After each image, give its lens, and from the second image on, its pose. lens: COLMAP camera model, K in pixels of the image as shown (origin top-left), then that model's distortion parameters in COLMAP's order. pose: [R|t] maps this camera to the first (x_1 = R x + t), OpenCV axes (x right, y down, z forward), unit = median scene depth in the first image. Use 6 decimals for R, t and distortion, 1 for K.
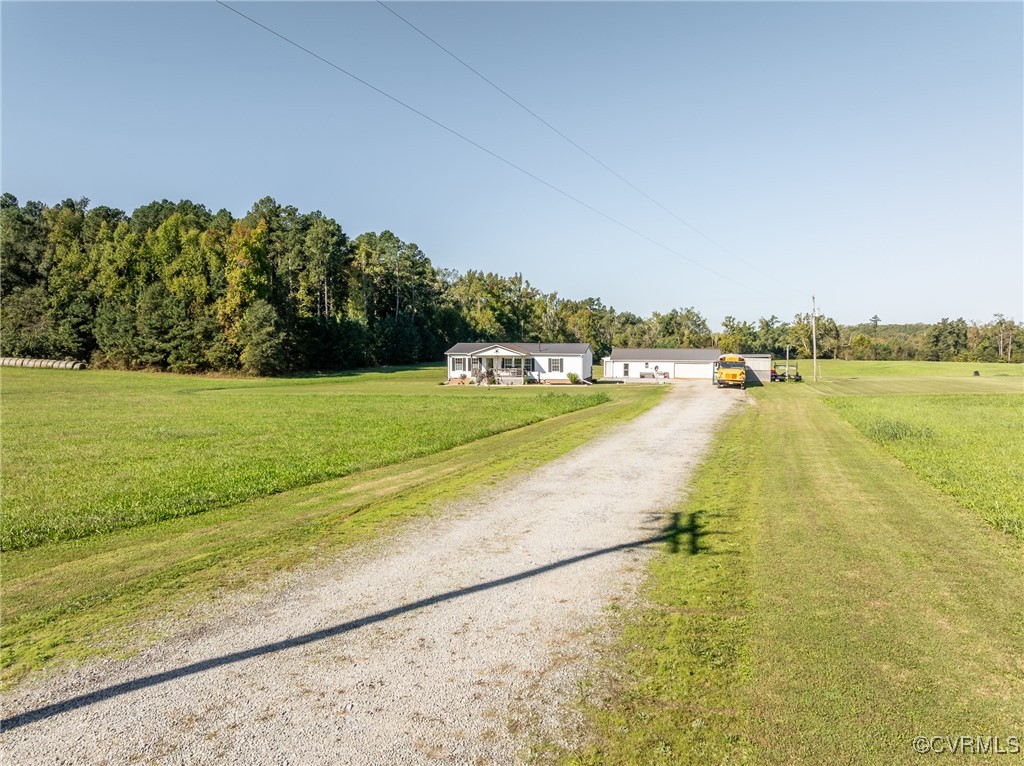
lens RADIAL K [[716.4, 0, 513.8], [0, 716.4, 382.3], [0, 0, 1]] dist [-0.032462, -0.002202]
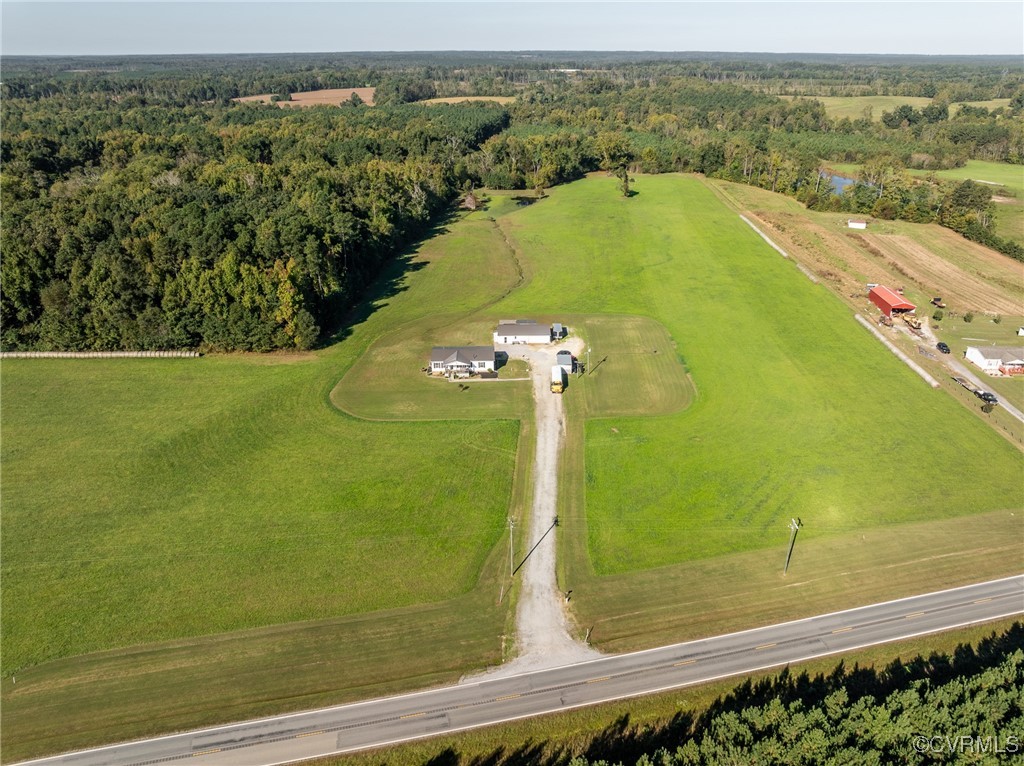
lens RADIAL K [[716.4, 0, 512.0], [0, 716.4, 383.1], [0, 0, 1]] dist [-0.032462, -0.002202]
pose [[0.967934, -0.105312, 0.228062, -0.270618], [0.012758, 0.927317, 0.374060, -0.595149], [-0.250879, -0.359155, 0.898926, -0.784270]]
